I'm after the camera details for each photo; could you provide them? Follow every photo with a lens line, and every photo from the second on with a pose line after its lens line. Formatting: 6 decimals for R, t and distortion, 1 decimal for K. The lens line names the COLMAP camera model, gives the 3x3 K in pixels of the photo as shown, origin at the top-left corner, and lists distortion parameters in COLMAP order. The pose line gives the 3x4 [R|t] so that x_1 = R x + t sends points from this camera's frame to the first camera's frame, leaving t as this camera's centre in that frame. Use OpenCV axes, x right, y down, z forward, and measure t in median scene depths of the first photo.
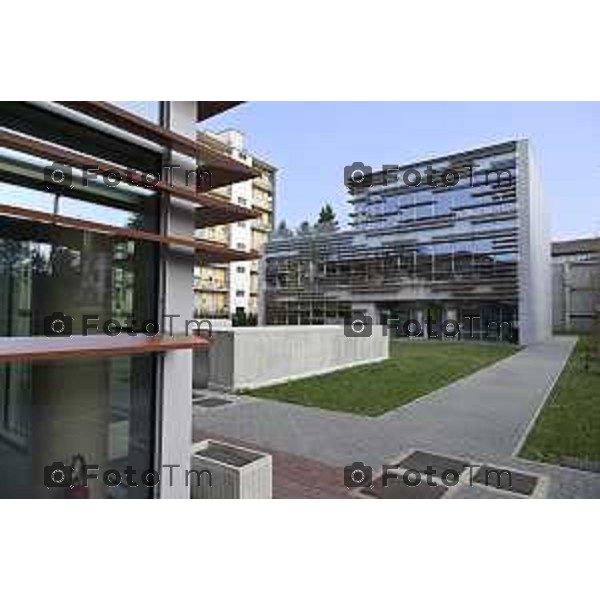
lens RADIAL K [[392.9, 0, 300.0], [0, 392.9, 300.0], [0, 0, 1]] dist [0.001235, -0.004796]
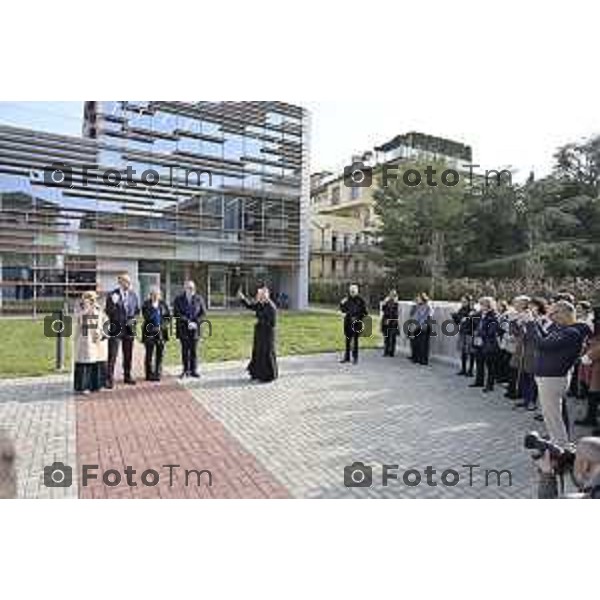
lens RADIAL K [[392.9, 0, 300.0], [0, 392.9, 300.0], [0, 0, 1]] dist [0.001235, -0.004796]
pose [[0.404332, -0.042778, 0.913612, -0.356332], [-0.051361, 0.996267, 0.069379, 0.013677], [-0.913169, -0.074976, 0.400625, 0.509659]]
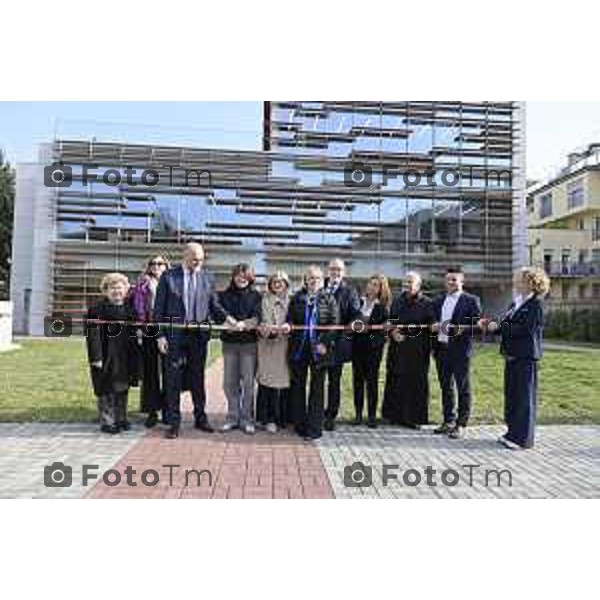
lens RADIAL K [[392.9, 0, 300.0], [0, 392.9, 300.0], [0, 0, 1]] dist [0.001235, -0.004796]
pose [[0.758283, 0.031720, 0.651153, -0.226618], [-0.041822, 0.999125, 0.000032, 0.041080], [-0.650583, -0.027257, 0.758946, 0.611614]]
